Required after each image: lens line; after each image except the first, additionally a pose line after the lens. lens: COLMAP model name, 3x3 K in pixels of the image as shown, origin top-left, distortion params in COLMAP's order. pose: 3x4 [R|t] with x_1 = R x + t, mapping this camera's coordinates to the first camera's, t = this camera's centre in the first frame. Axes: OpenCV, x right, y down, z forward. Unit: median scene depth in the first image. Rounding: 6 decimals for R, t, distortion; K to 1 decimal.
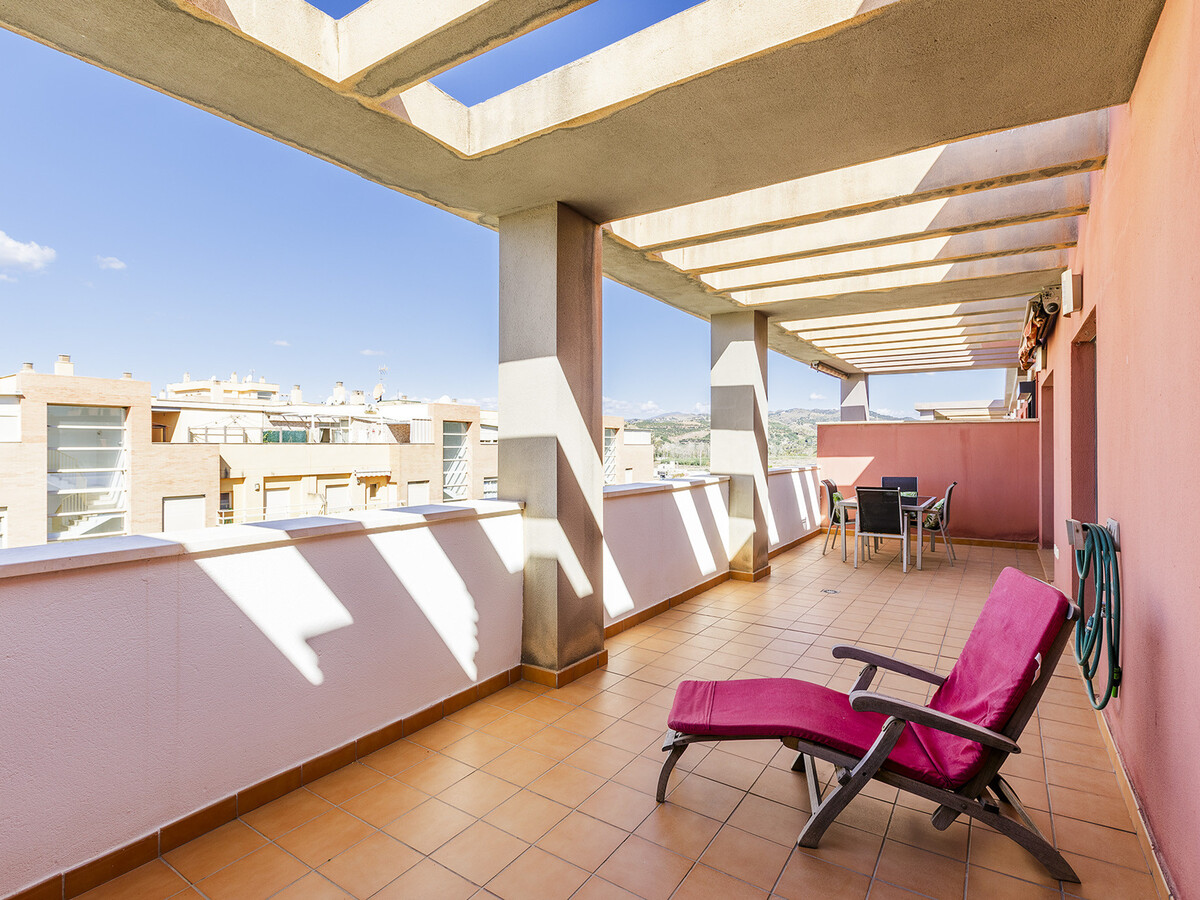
lens RADIAL K [[607.9, 0, 595.2], [0, 607.9, 446.7], [0, 0, 1]] dist [0.000223, 0.000209]
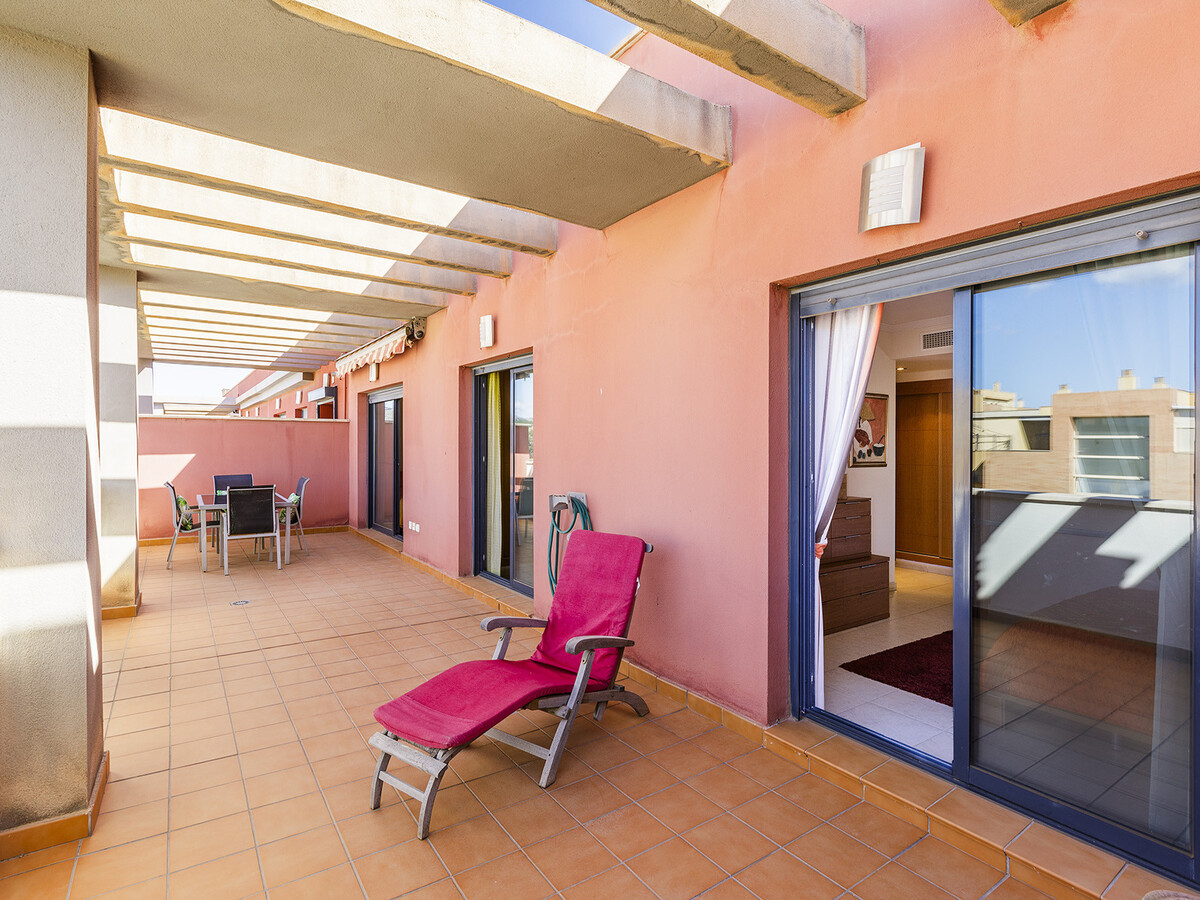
lens RADIAL K [[599.0, 0, 596.9], [0, 599.0, 443.4], [0, 0, 1]] dist [-0.000470, 0.000013]
pose [[0.384722, 0.000000, 0.923032, -1.568632], [-0.001630, 0.999998, 0.000679, -0.015498], [-0.923031, -0.001766, 0.384722, 1.067866]]
